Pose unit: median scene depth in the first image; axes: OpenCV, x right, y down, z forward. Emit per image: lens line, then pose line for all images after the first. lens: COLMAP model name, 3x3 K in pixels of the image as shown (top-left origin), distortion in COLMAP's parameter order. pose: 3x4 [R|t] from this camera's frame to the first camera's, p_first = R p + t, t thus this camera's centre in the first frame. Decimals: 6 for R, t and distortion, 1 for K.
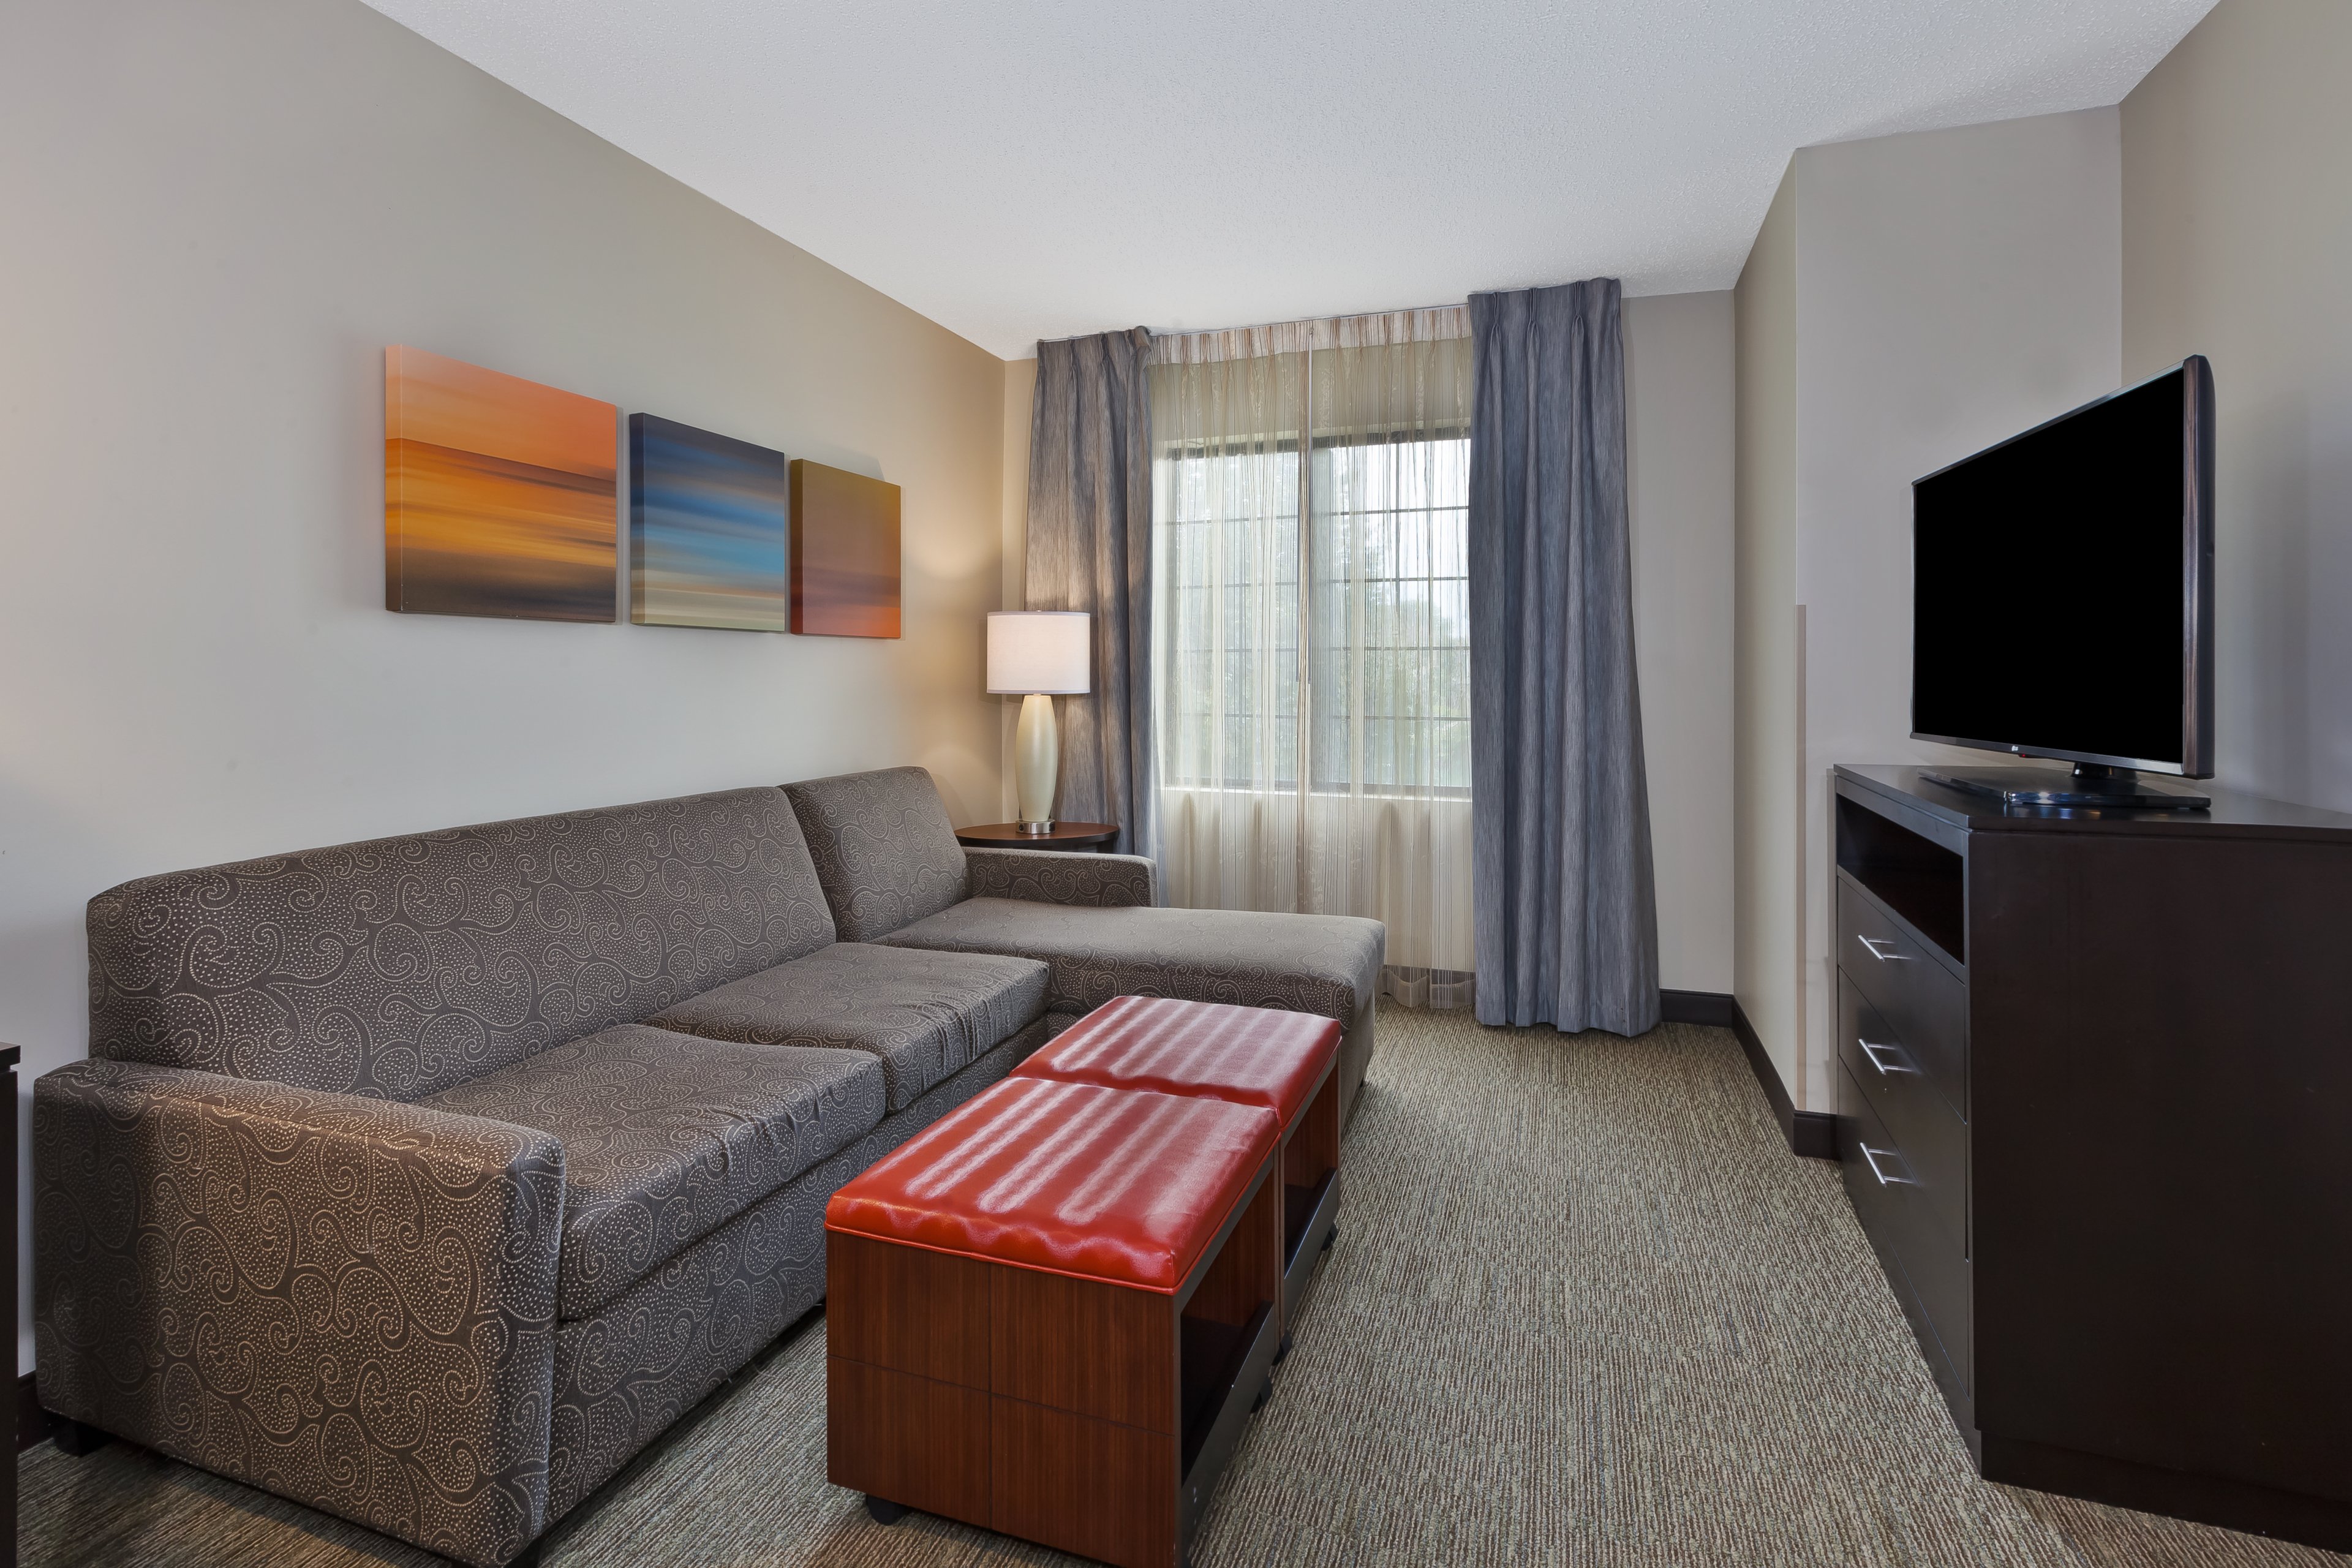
lens RADIAL K [[1114.7, 0, 1180.7], [0, 1114.7, 671.7], [0, 0, 1]] dist [0.001392, 0.000194]
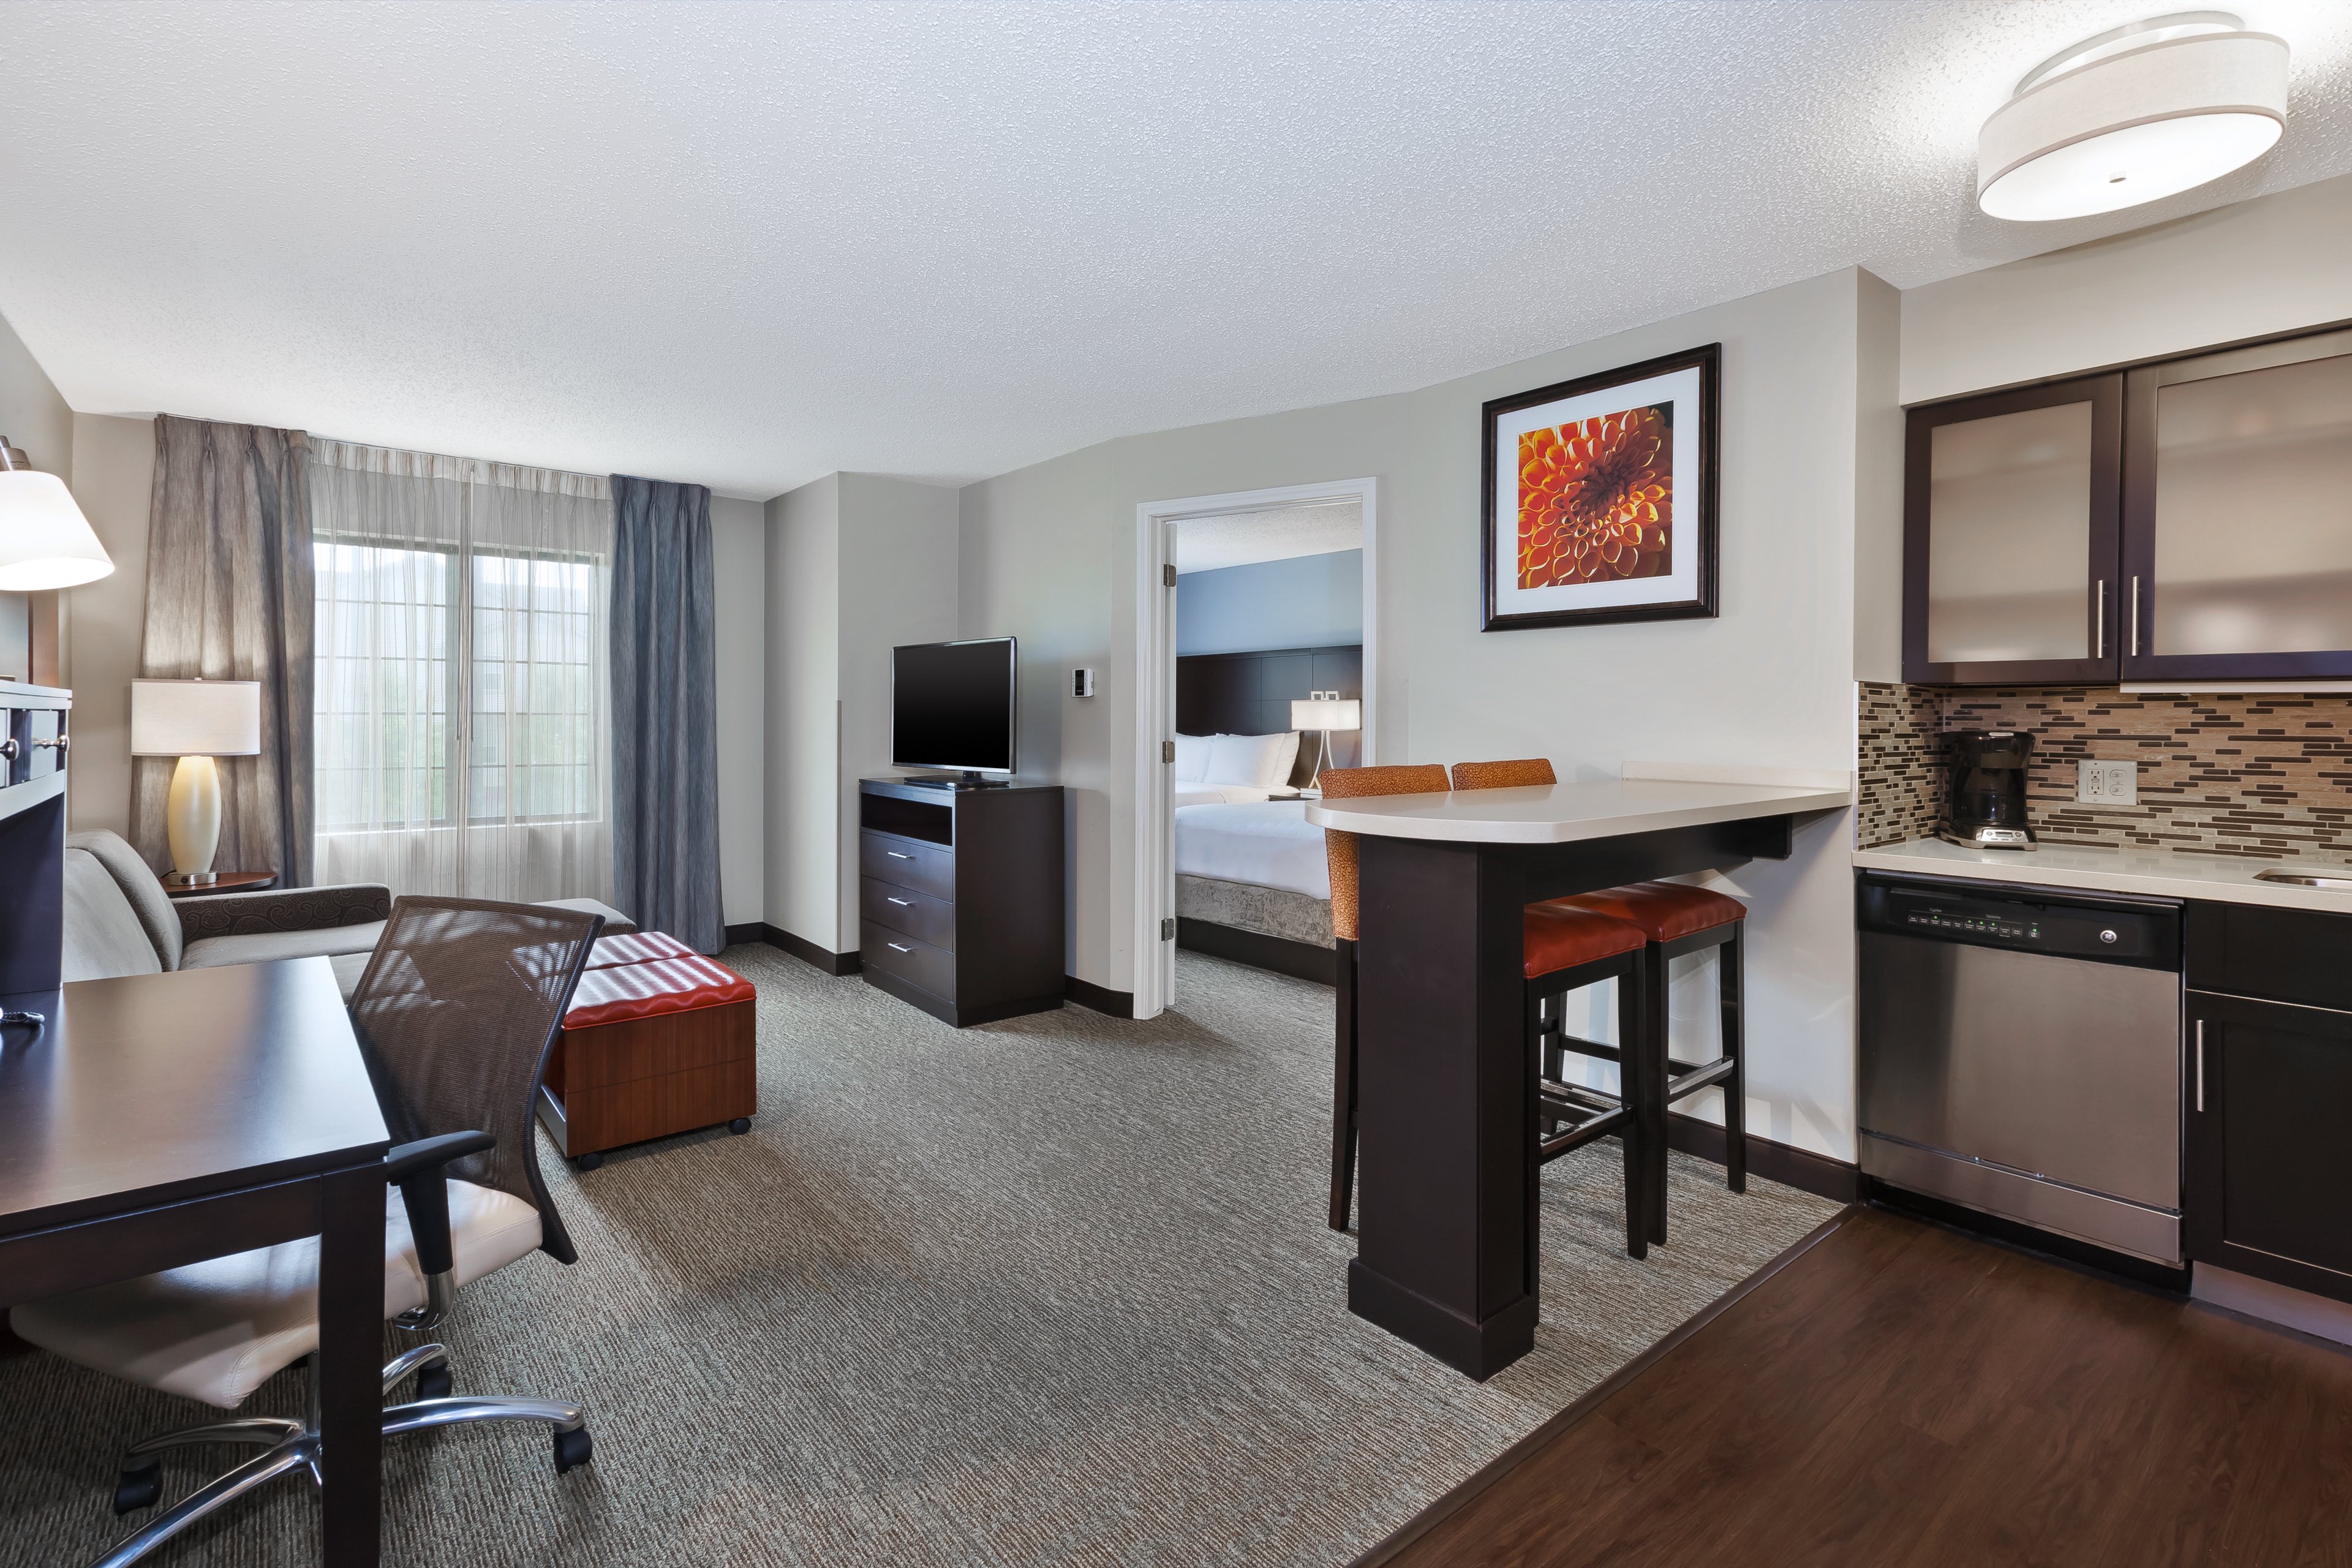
lens RADIAL K [[1099.5, 0, 1167.7], [0, 1099.5, 725.0], [0, 0, 1]] dist [0.001332, 0.000112]
pose [[0.530051, -0.004033, 0.847956, -0.540369], [-0.005106, 0.999955, 0.007948, -0.022770], [-0.847951, -0.008542, 0.530006, -0.363086]]
